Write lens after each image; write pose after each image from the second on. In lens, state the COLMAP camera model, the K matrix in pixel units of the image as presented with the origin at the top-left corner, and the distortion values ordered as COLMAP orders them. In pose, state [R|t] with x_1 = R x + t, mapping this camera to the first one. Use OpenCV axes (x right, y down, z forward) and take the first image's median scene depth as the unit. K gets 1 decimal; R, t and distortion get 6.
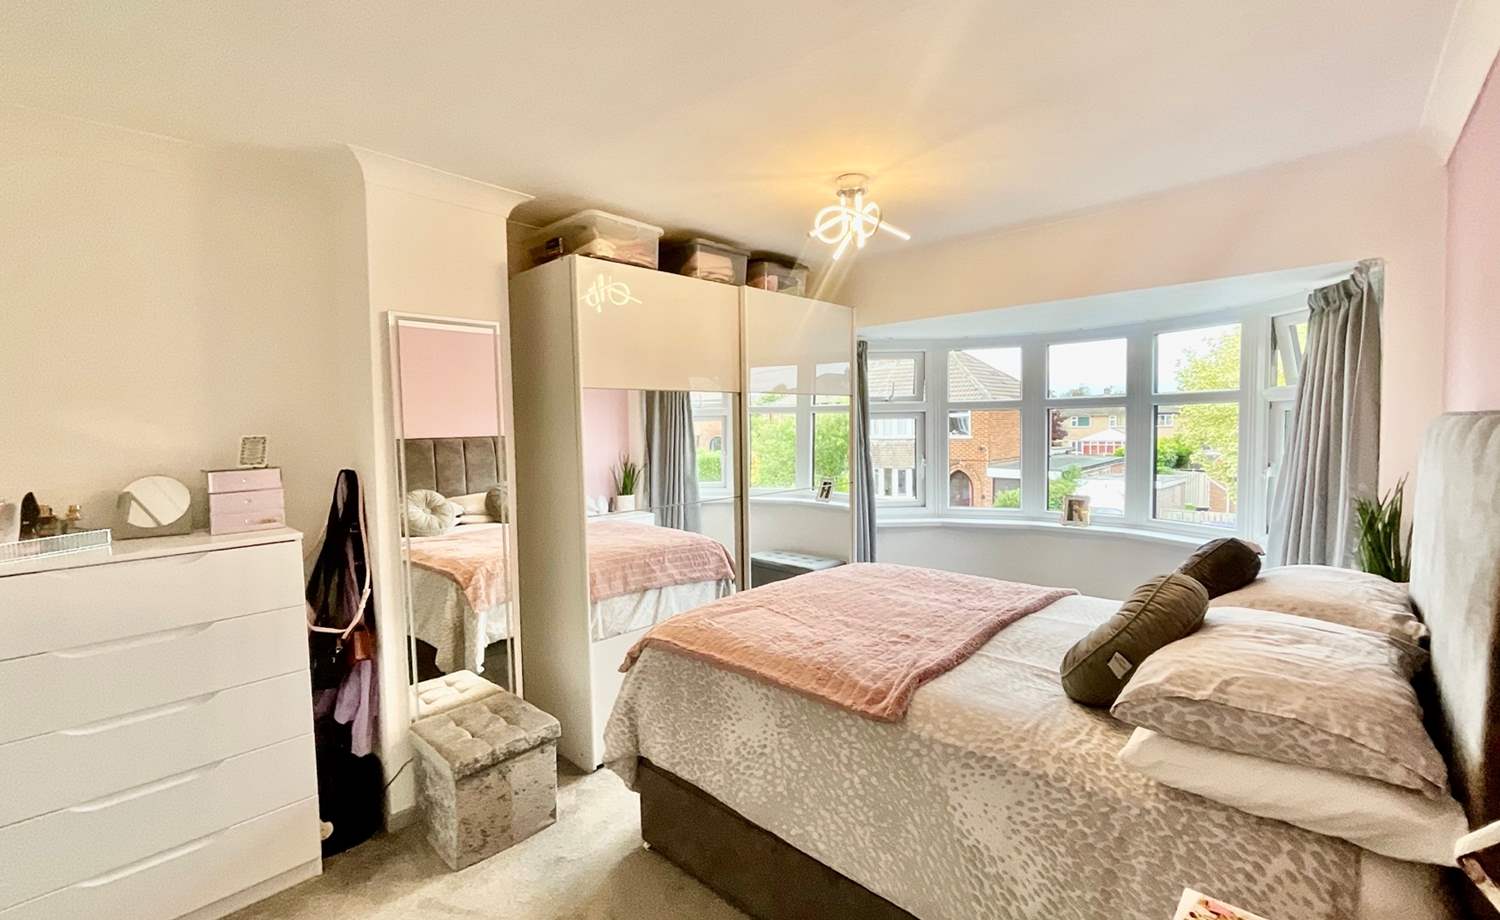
lens RADIAL K [[637.6, 0, 746.7], [0, 637.6, 481.9], [0, 0, 1]] dist [0.000796, 0.000331]
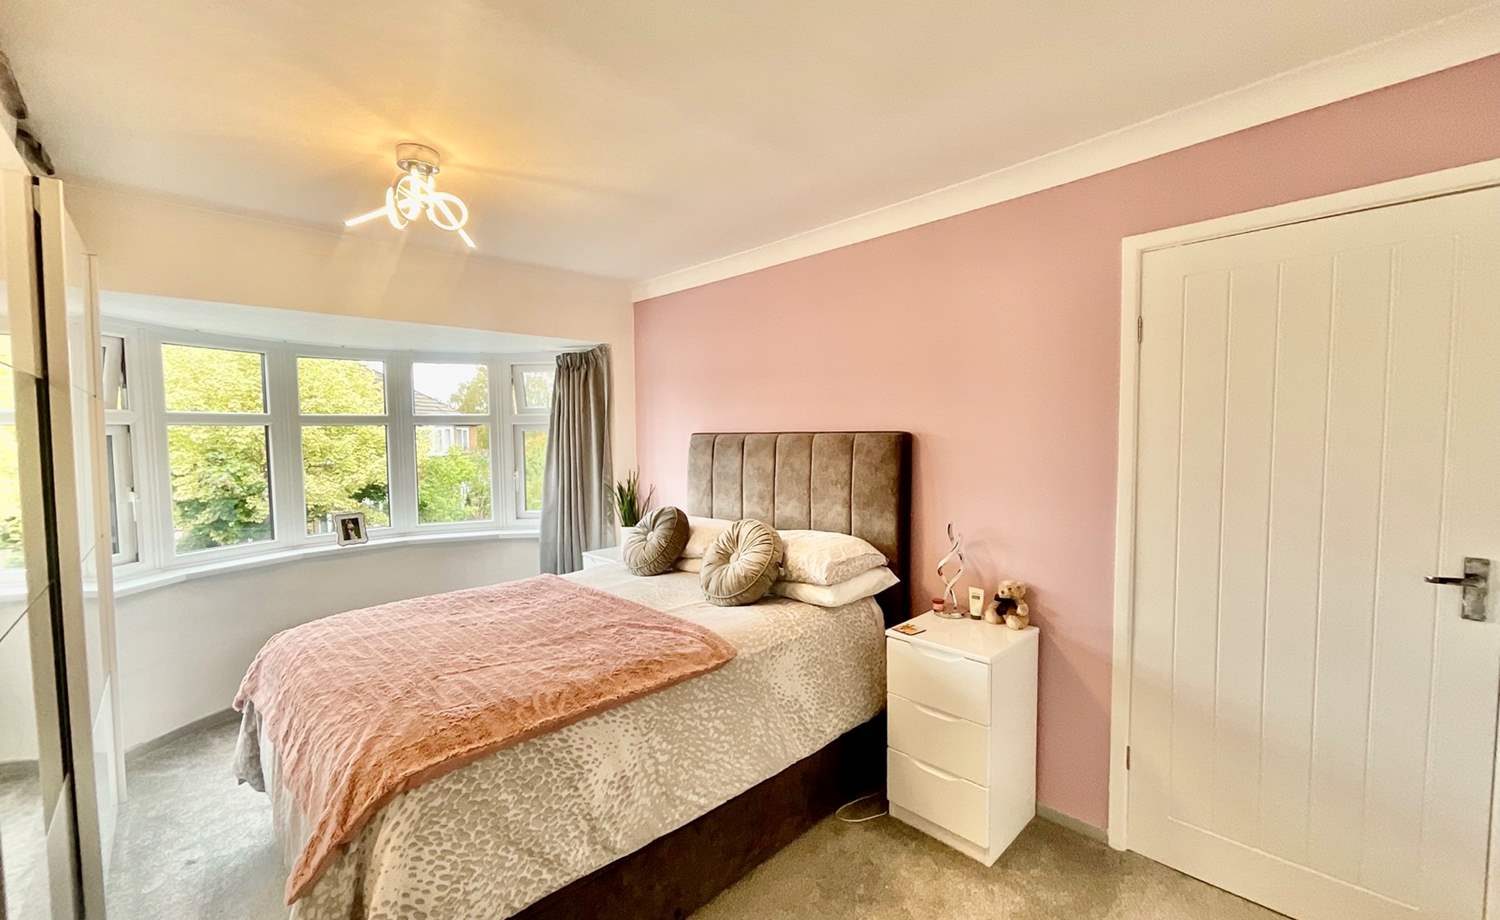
lens RADIAL K [[609.5, 0, 751.8], [0, 609.5, 464.1], [0, 0, 1]] dist [0.000285, 0.000632]
pose [[0.059465, -0.042596, 0.997321, -0.712674], [0.099923, 0.994325, 0.036510, -0.050916], [-0.993217, 0.097484, 0.063384, 0.583025]]
